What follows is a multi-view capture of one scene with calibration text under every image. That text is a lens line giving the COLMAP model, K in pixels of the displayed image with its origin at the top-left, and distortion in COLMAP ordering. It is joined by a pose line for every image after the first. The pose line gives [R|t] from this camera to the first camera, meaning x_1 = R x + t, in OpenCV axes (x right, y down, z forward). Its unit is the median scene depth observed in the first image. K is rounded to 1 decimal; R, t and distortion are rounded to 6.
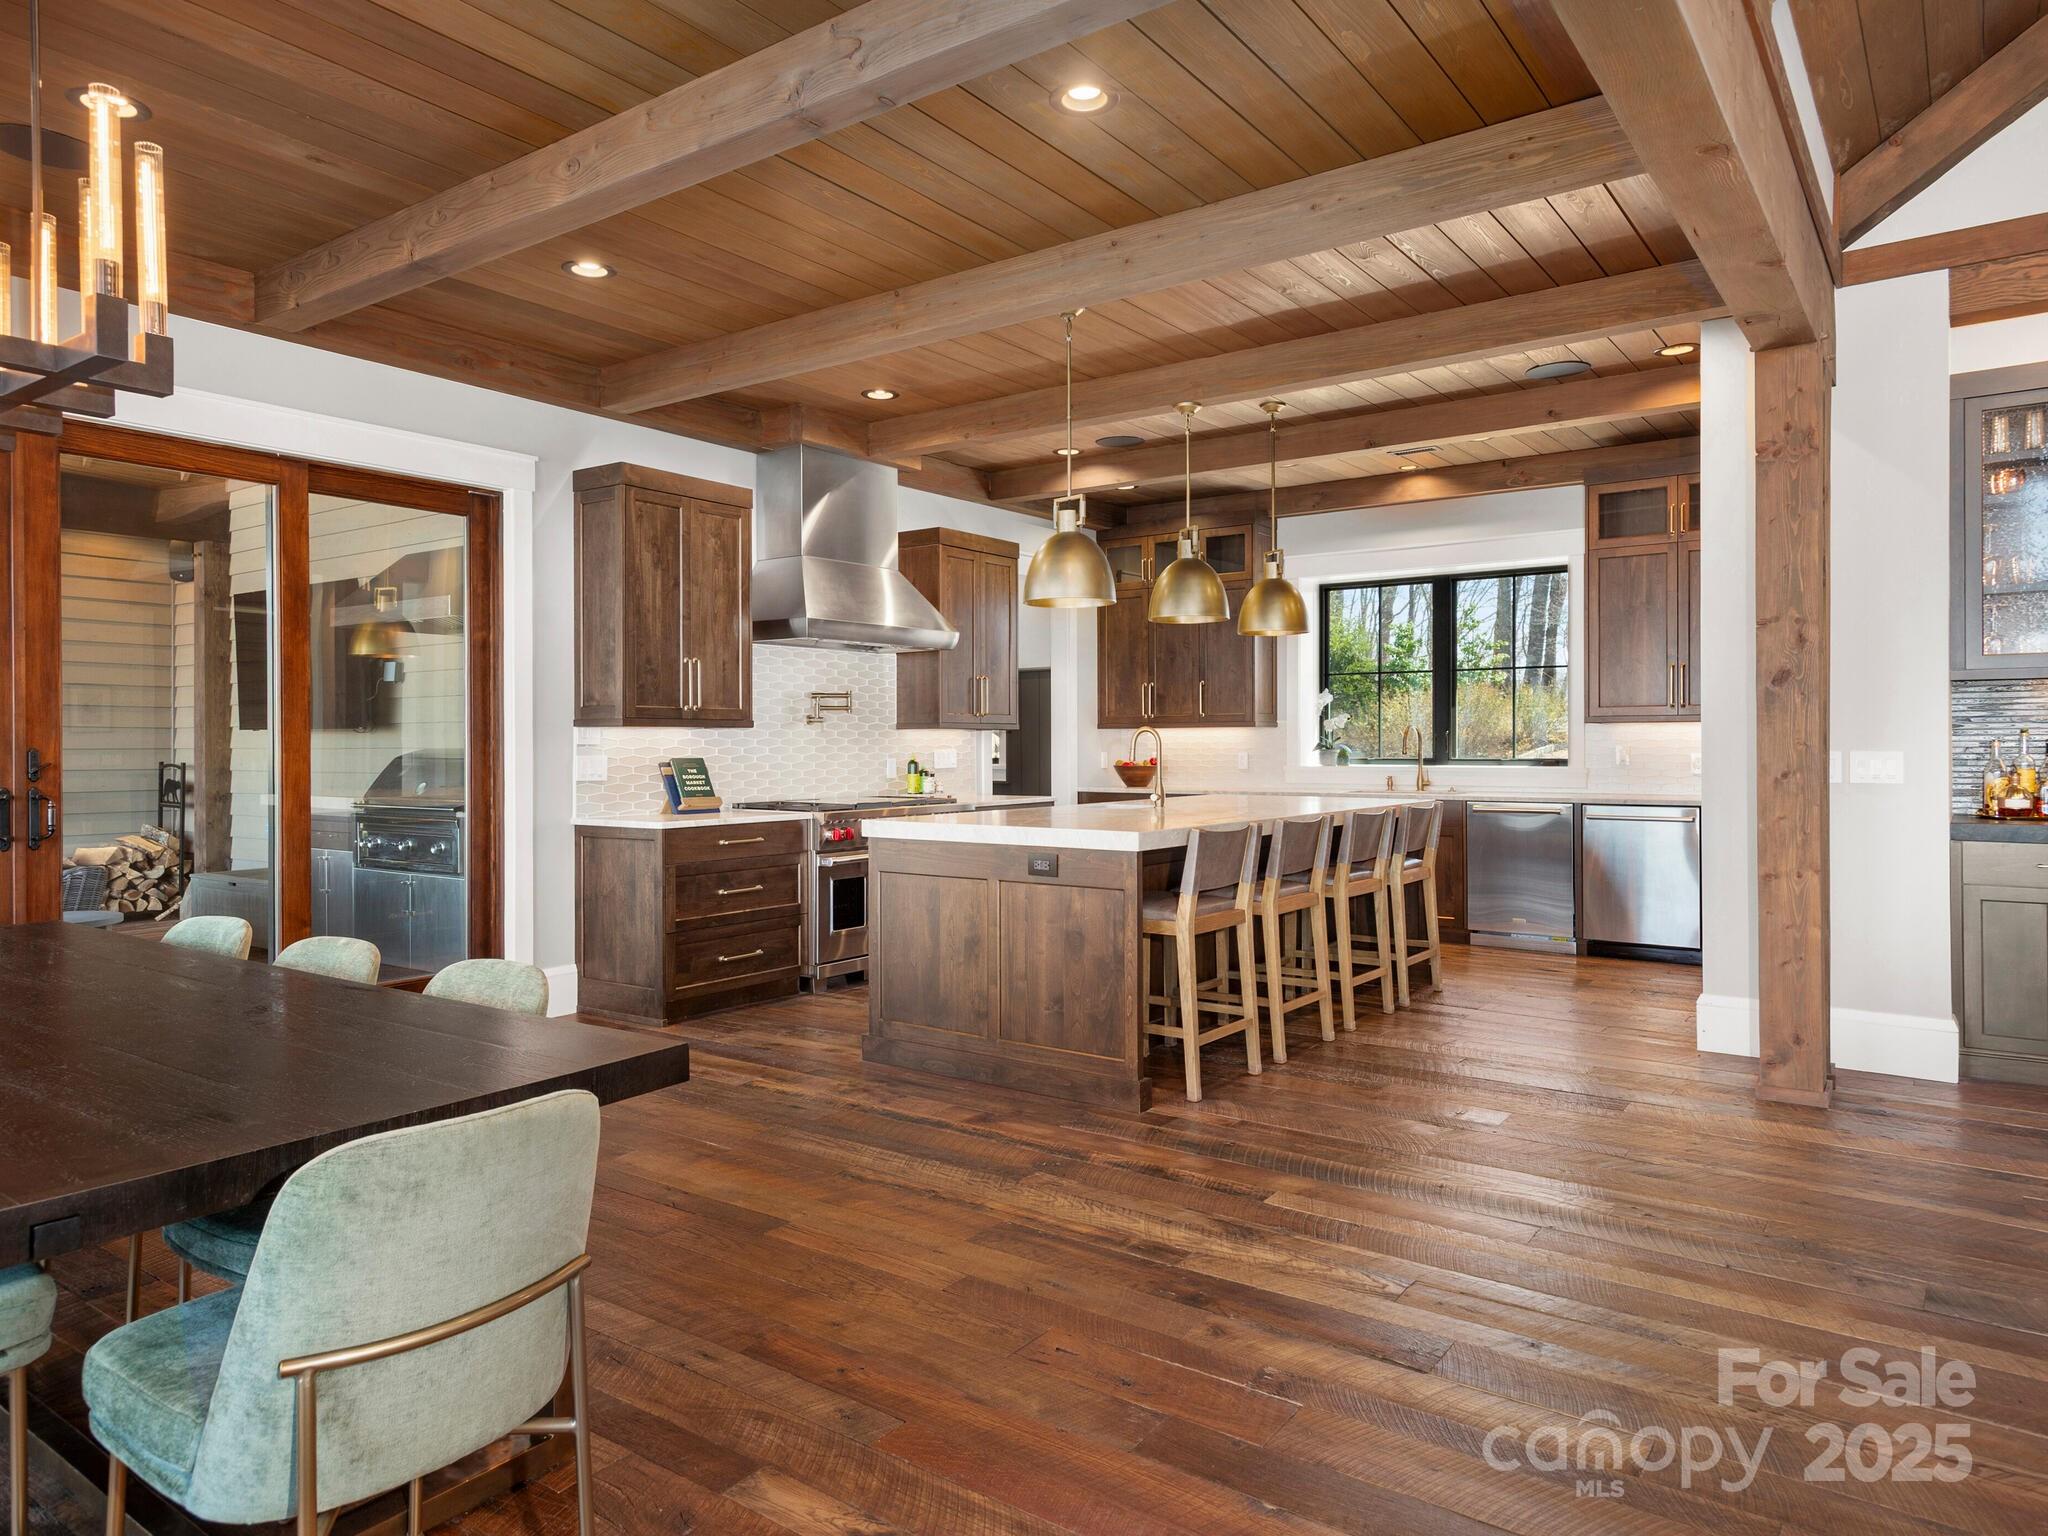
lens RADIAL K [[1324.4, 0, 1023.9], [0, 1324.4, 756.7], [0, 0, 1]] dist [0.010045, -0.000827]
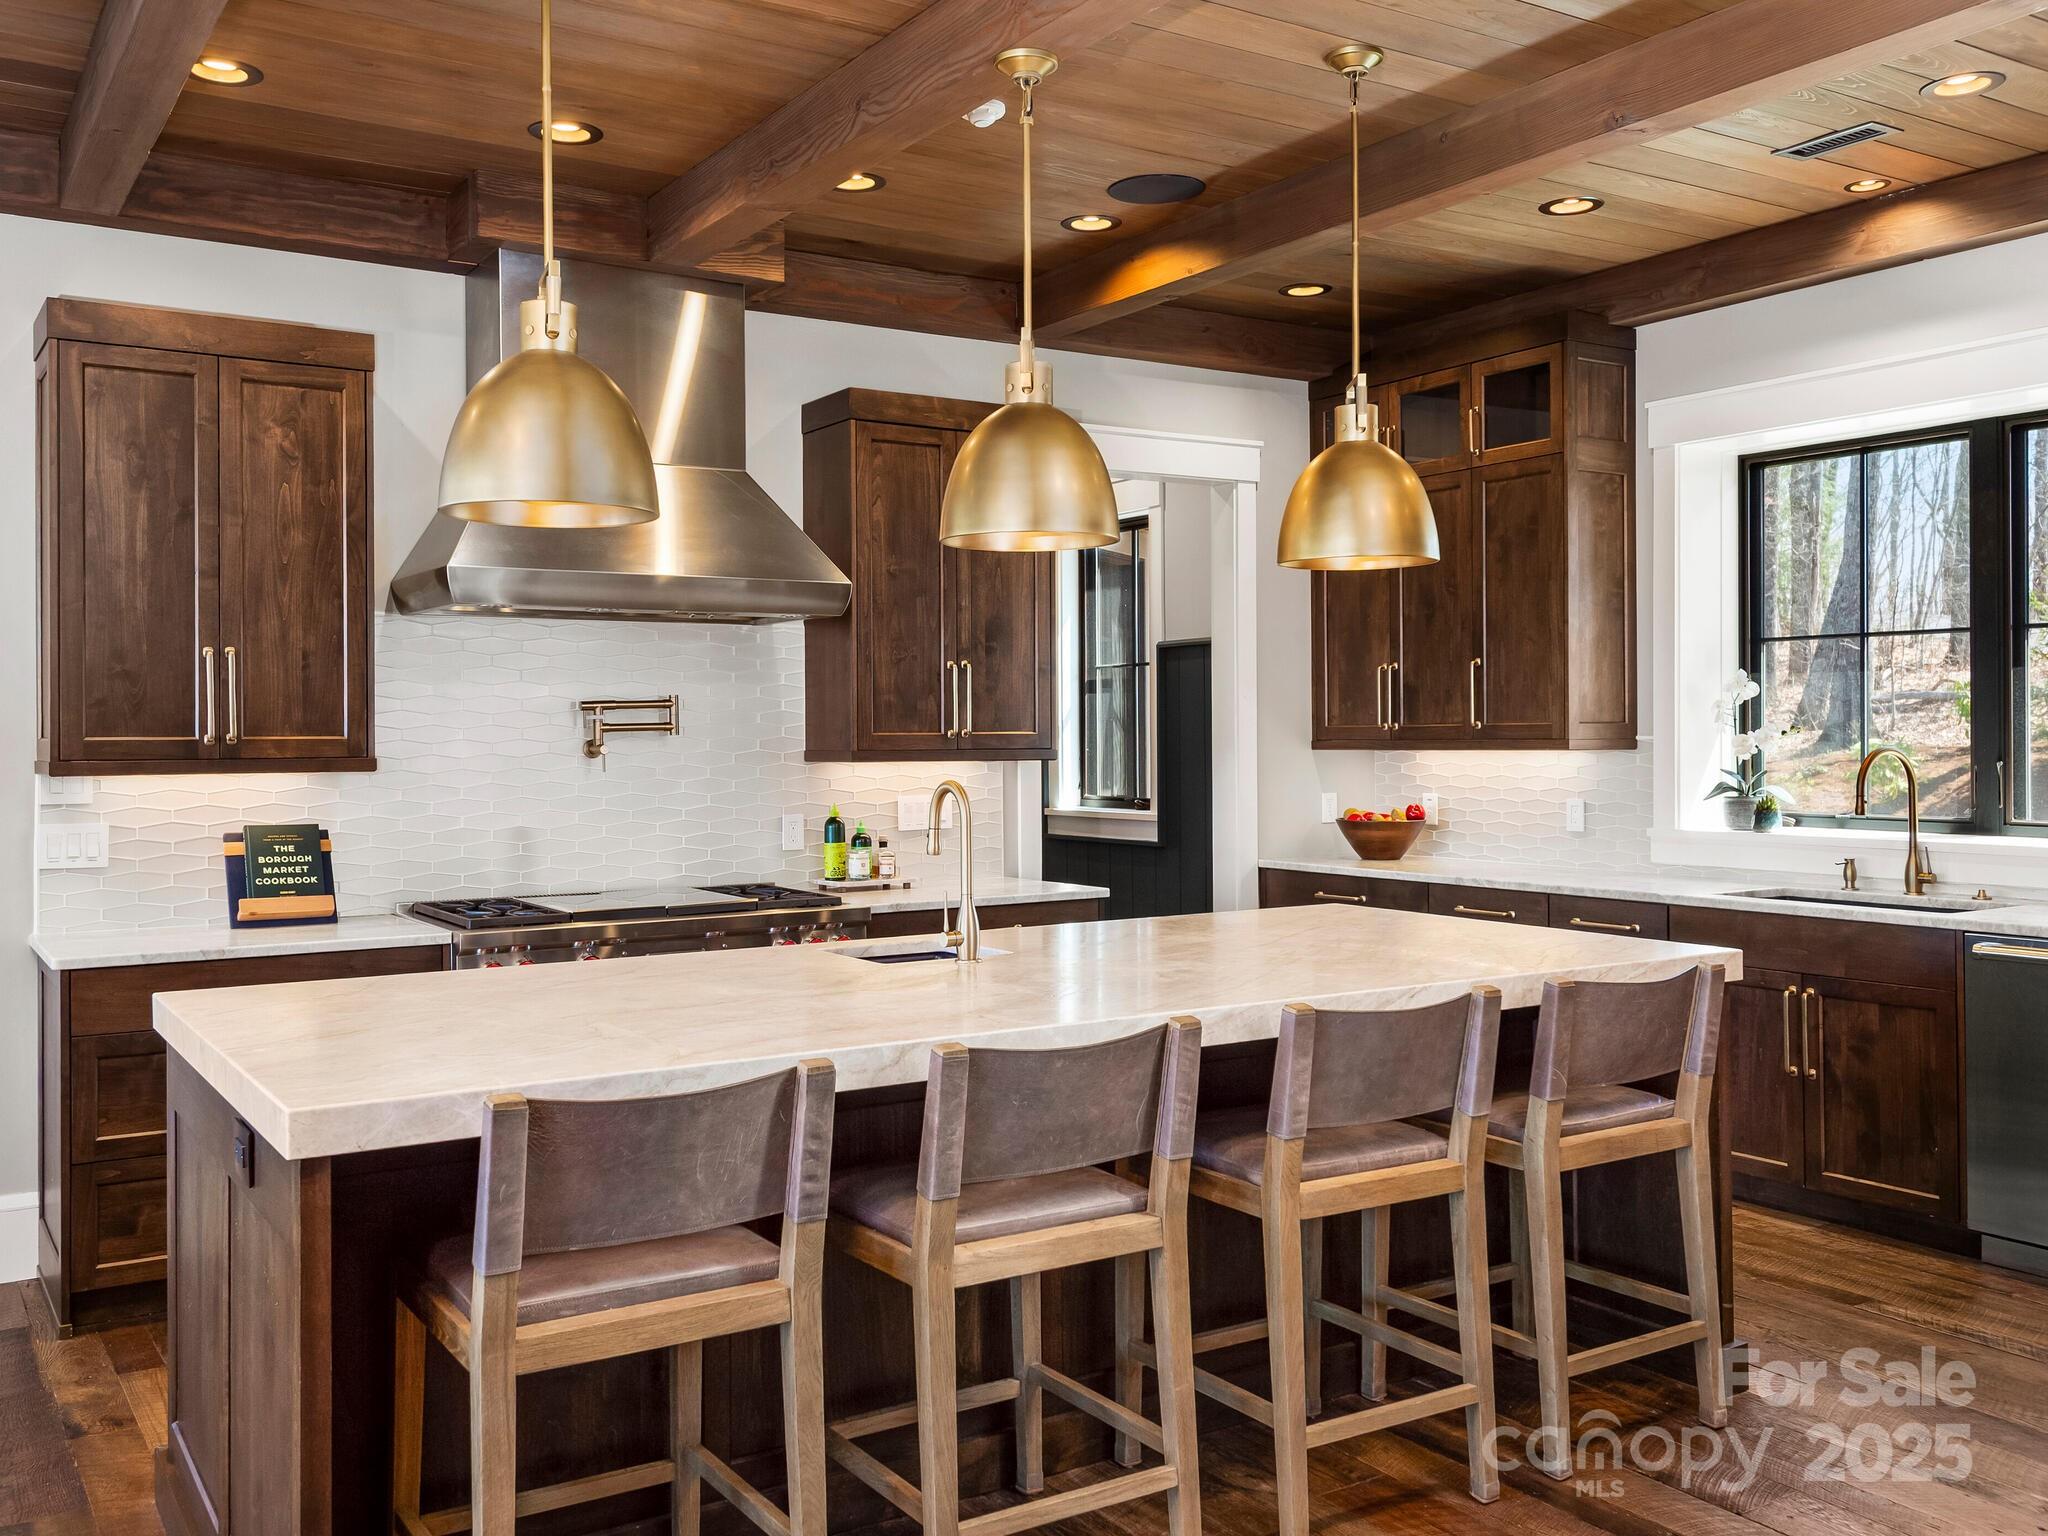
lens RADIAL K [[1818.1, 0, 1007.3], [0, 1818.1, 750.1], [0, 0, 1]] dist [0.012507, -0.017215]
pose [[0.930659, 0.000146, -0.365887, 0.255565], [-0.000550, 0.999999, -0.001000, -0.024457], [0.365887, 0.001132, 0.930659, 0.324579]]
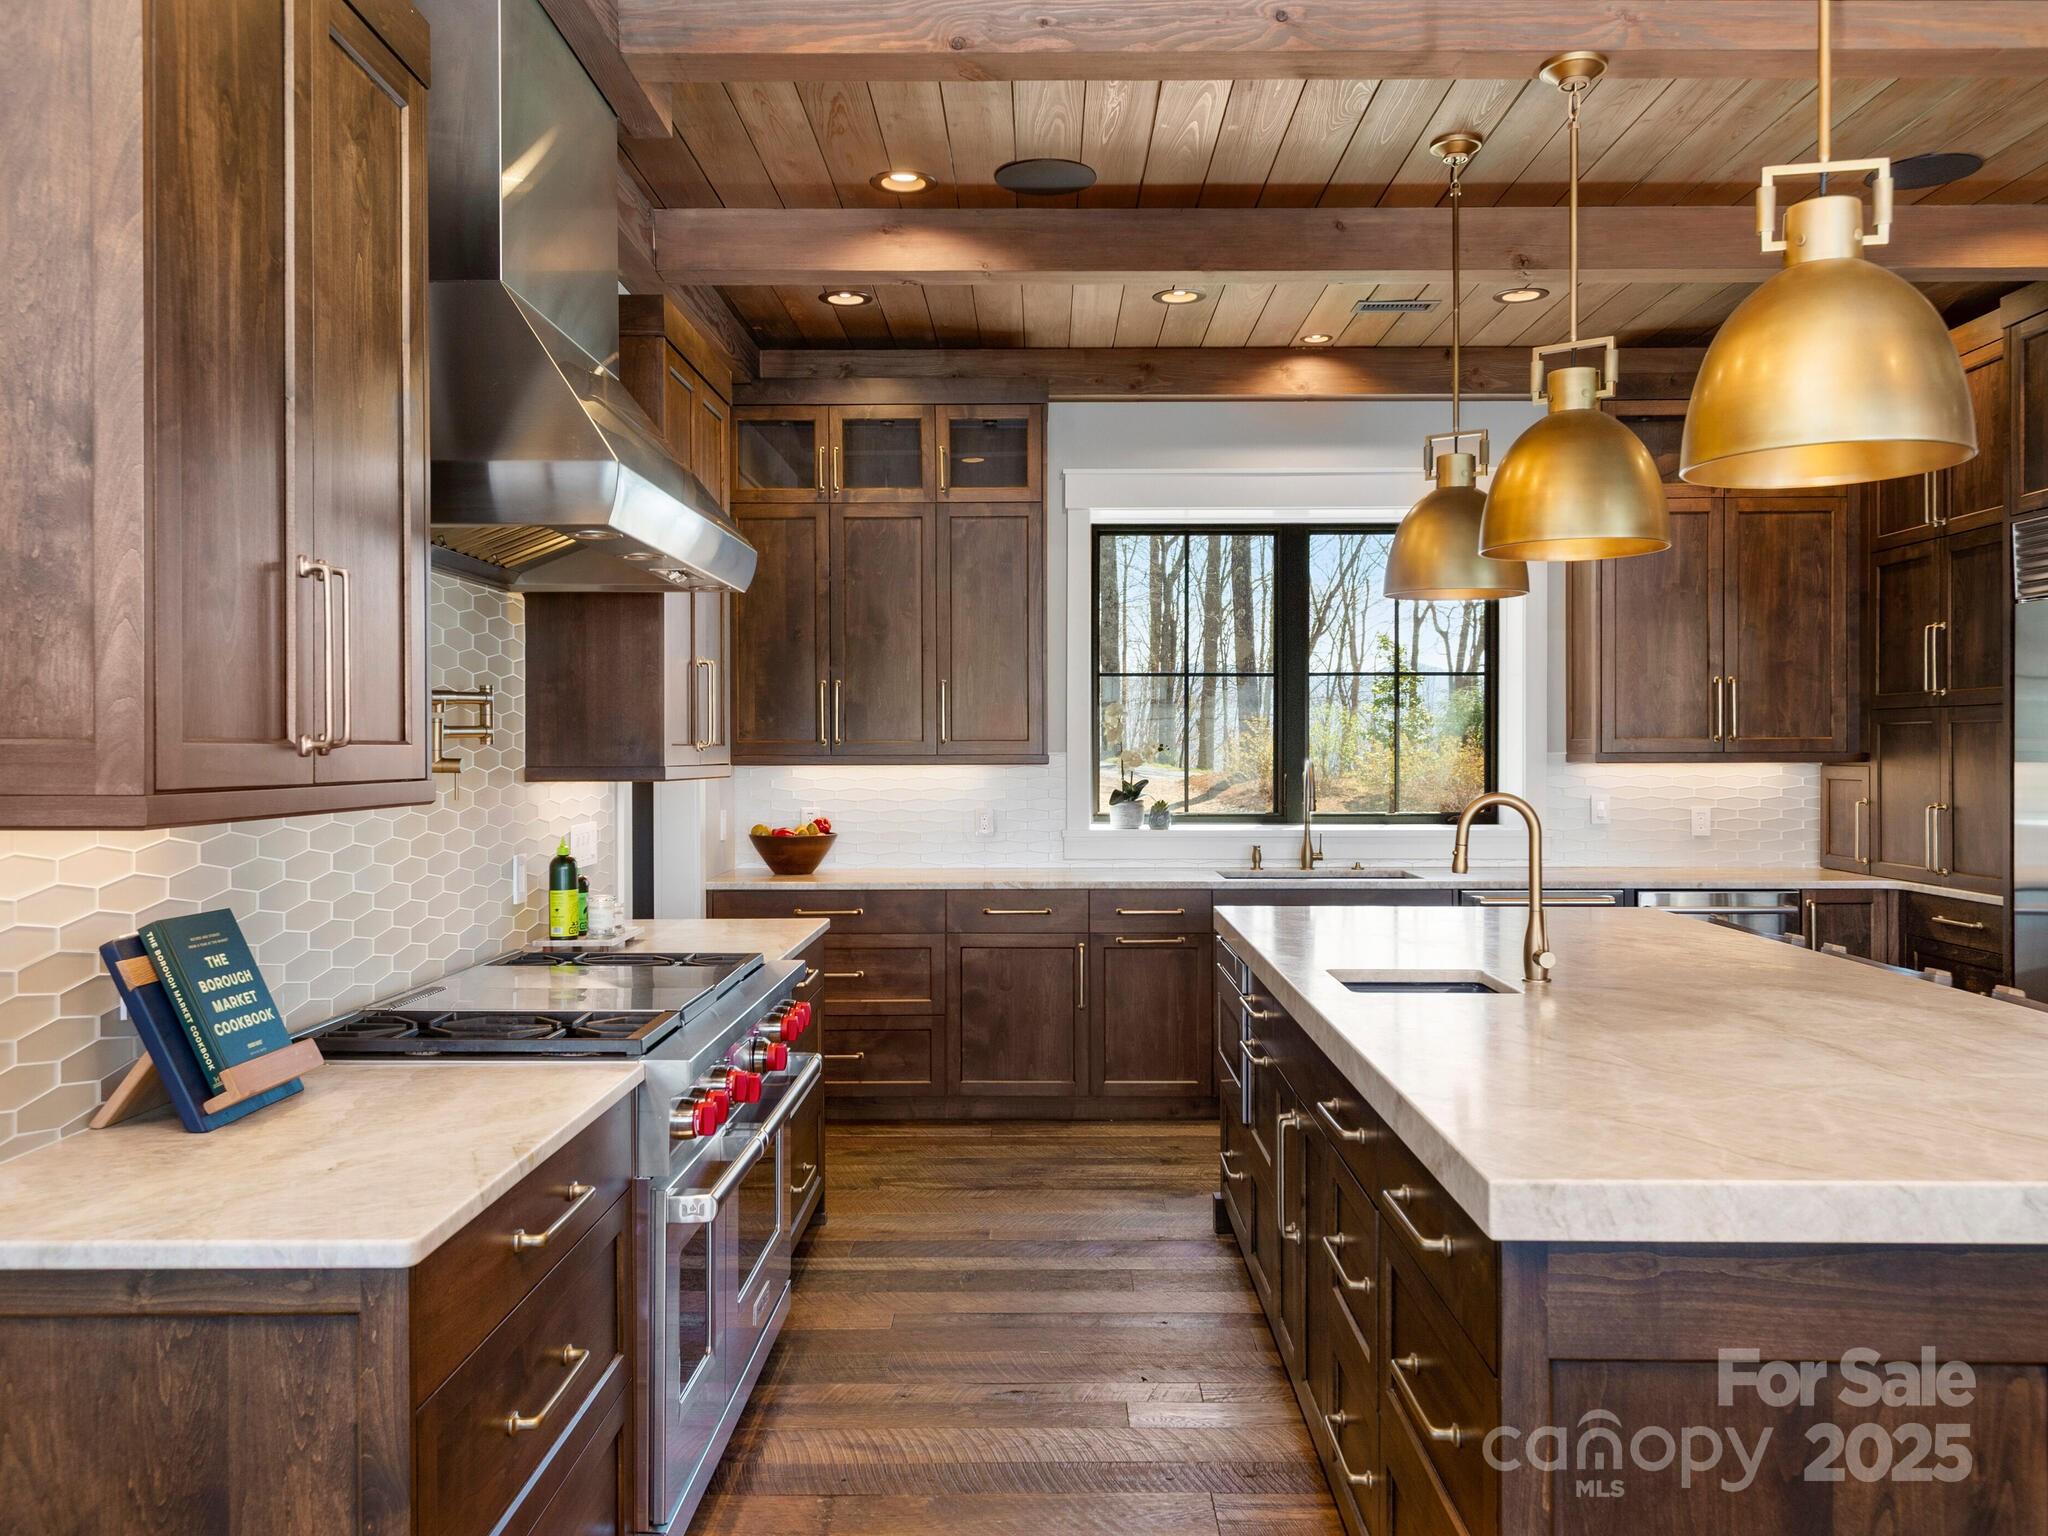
lens RADIAL K [[1582.5, 0, 1021.2], [0, 1582.5, 771.3], [0, 0, 1]] dist [0.005001, -0.002382]
pose [[0.818872, -0.006445, 0.573940, -0.247768], [0.005538, 0.999979, 0.003328, -0.024482], [-0.573950, 0.000453, 0.818890, 0.507515]]
